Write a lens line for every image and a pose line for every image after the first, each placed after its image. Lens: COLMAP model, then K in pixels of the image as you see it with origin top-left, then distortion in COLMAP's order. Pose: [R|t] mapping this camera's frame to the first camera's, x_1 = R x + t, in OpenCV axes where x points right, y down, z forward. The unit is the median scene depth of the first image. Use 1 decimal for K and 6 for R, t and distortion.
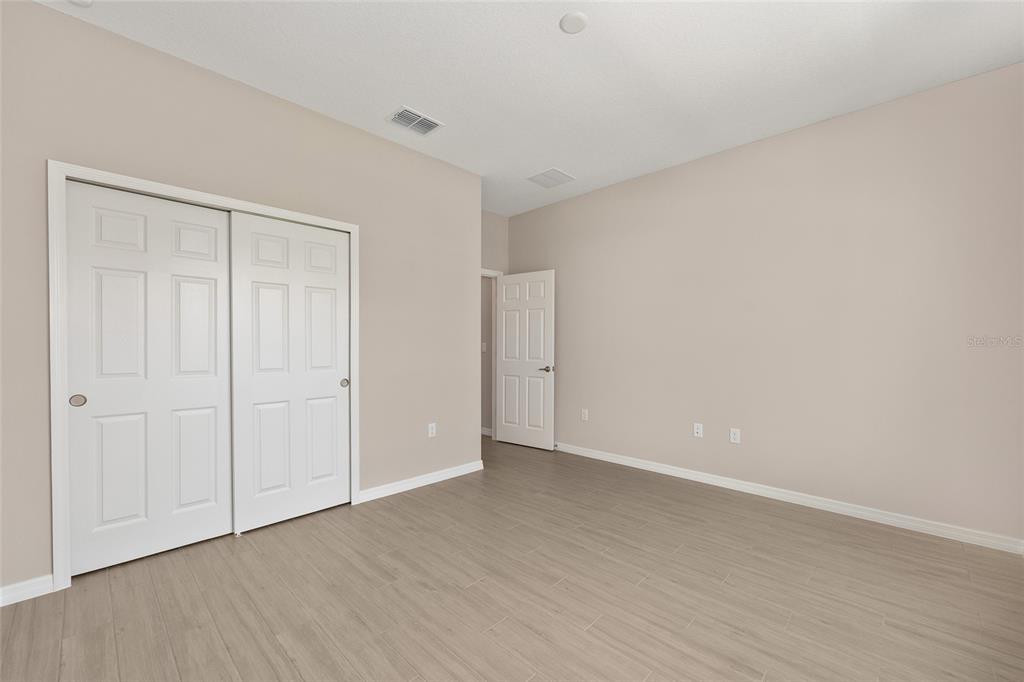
lens RADIAL K [[412.2, 0, 512.0], [0, 412.2, 341.0], [0, 0, 1]] dist [0.000478, -0.000064]
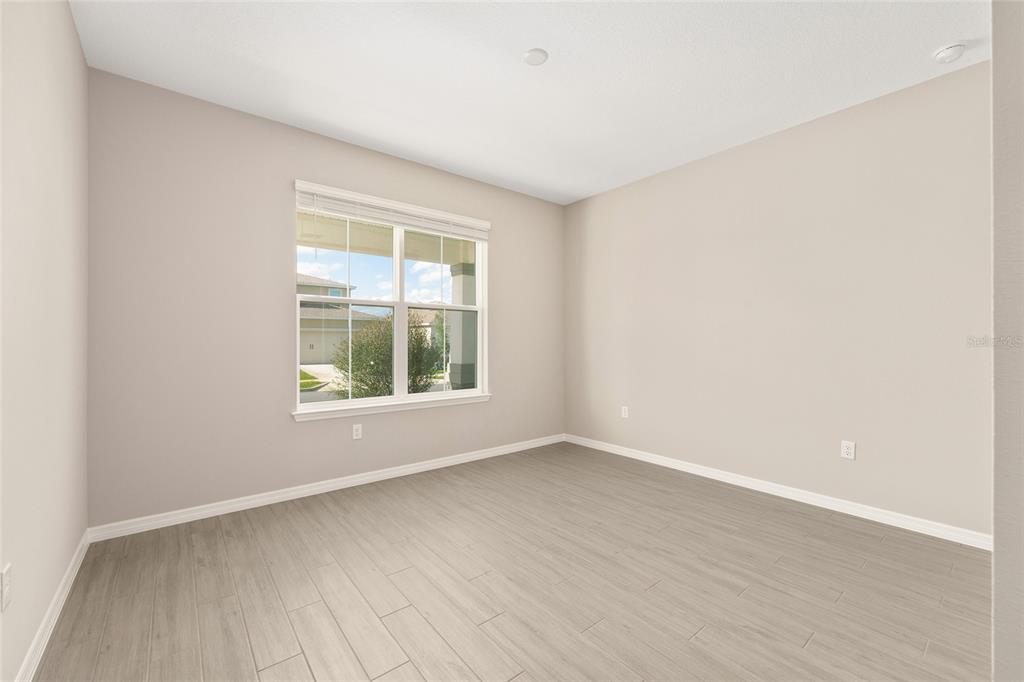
lens RADIAL K [[412.2, 0, 512.0], [0, 412.2, 341.0], [0, 0, 1]] dist [0.000478, -0.000064]
pose [[-0.993322, -0.002651, 0.115345, 0.079548], [-0.003604, 0.999961, -0.008058, 0.022278], [-0.115319, -0.008420, -0.993293, 2.112410]]
